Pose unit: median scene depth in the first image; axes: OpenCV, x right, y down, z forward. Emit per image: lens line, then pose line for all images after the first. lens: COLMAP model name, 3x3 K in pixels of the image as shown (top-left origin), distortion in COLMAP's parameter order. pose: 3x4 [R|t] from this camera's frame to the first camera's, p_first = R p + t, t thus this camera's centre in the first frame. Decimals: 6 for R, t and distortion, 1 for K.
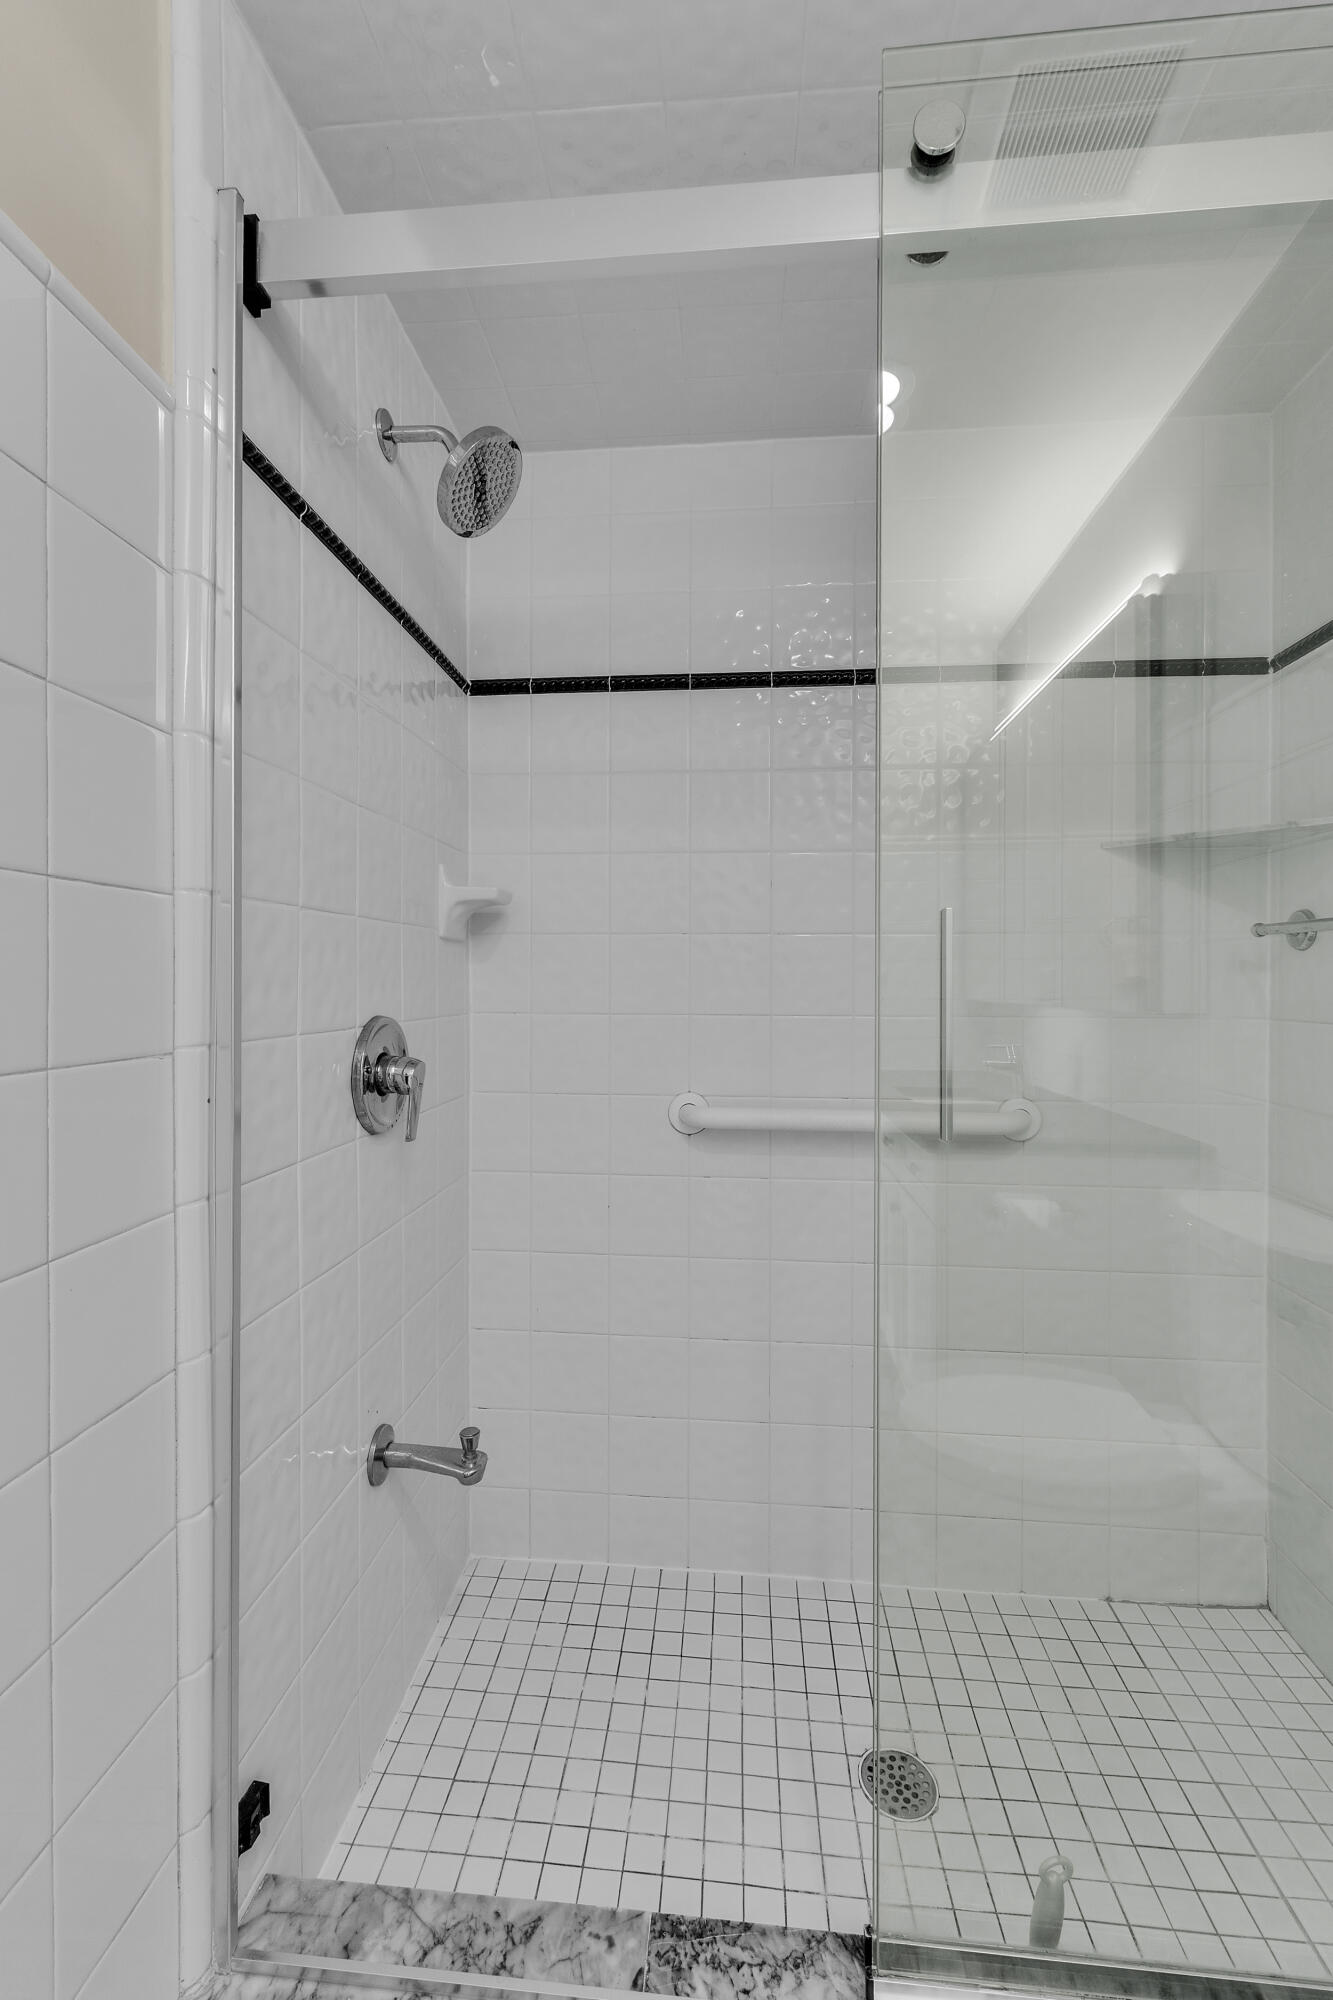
lens RADIAL K [[853.2, 0, 666.5], [0, 853.2, 1000.0], [0, 0, 1]] dist [0.012286, -0.000199]
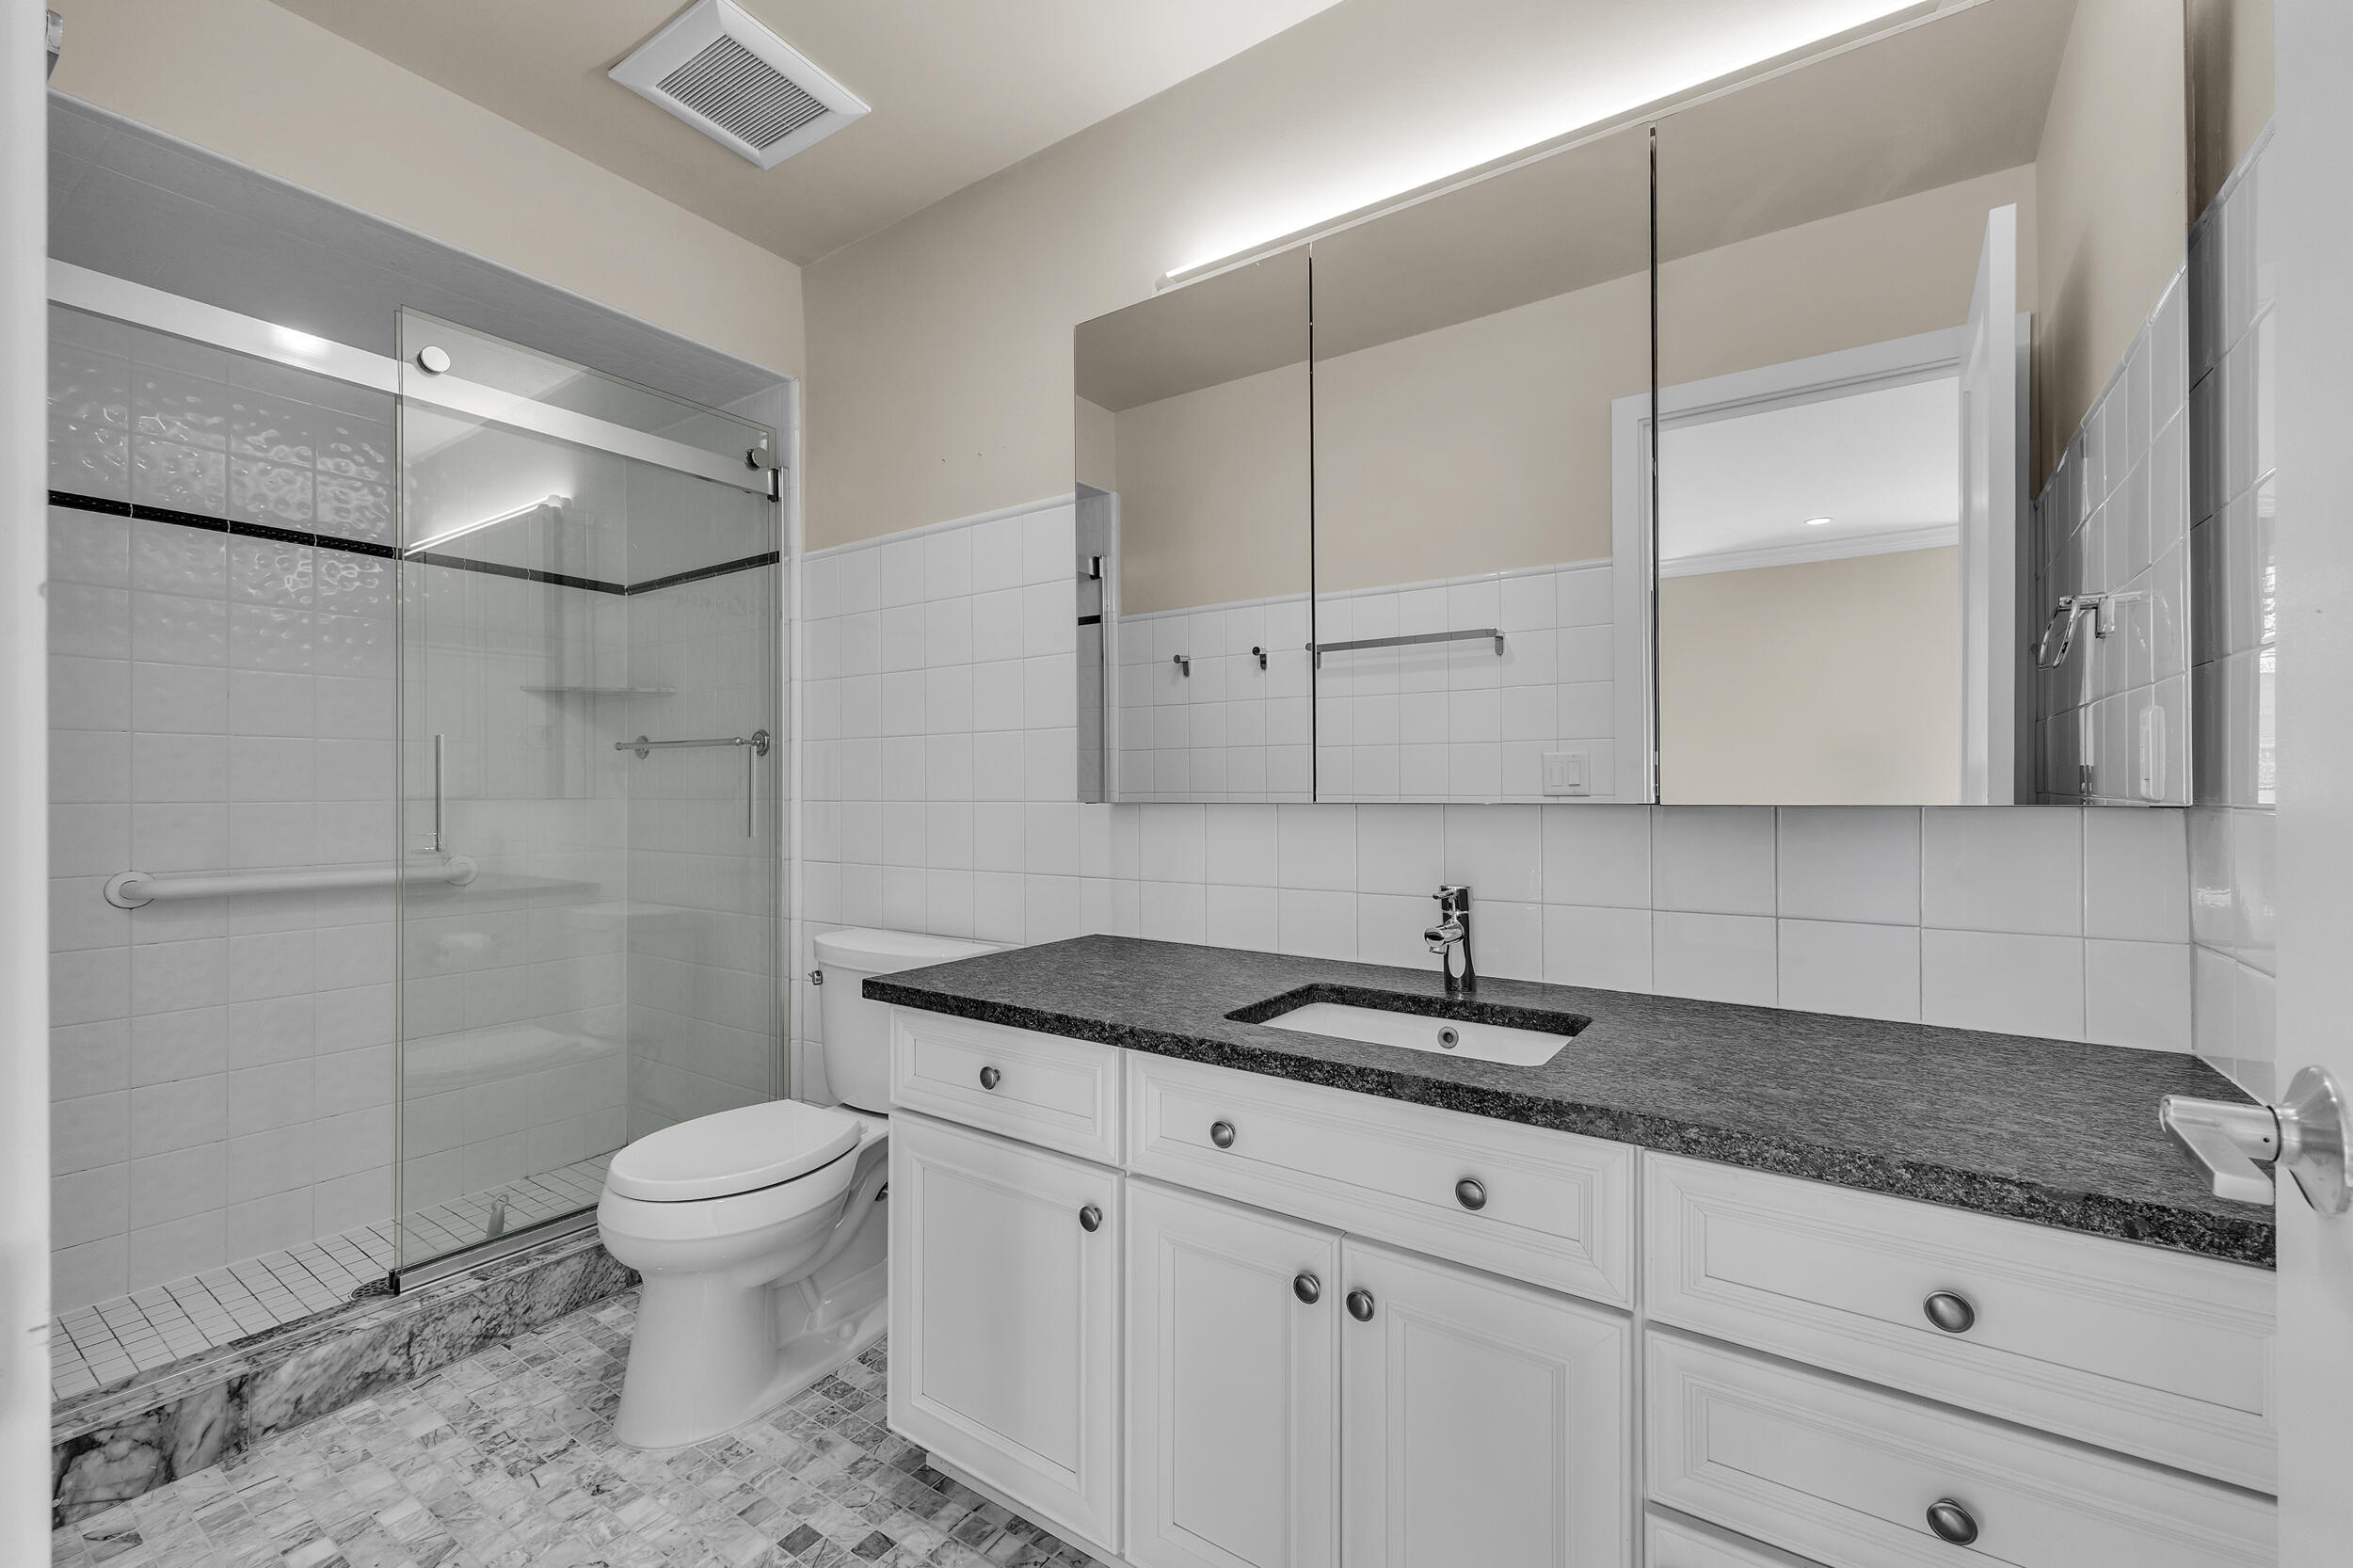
lens RADIAL K [[984.6, 0, 1180.7], [0, 984.6, 780.4], [0, 0, 1]] dist [0.001273, 0.001014]
pose [[0.482004, 0.005938, 0.876149, -0.476428], [0.015067, 0.999773, -0.015065, 0.032016], [-0.876039, 0.020462, 0.481806, -0.899520]]
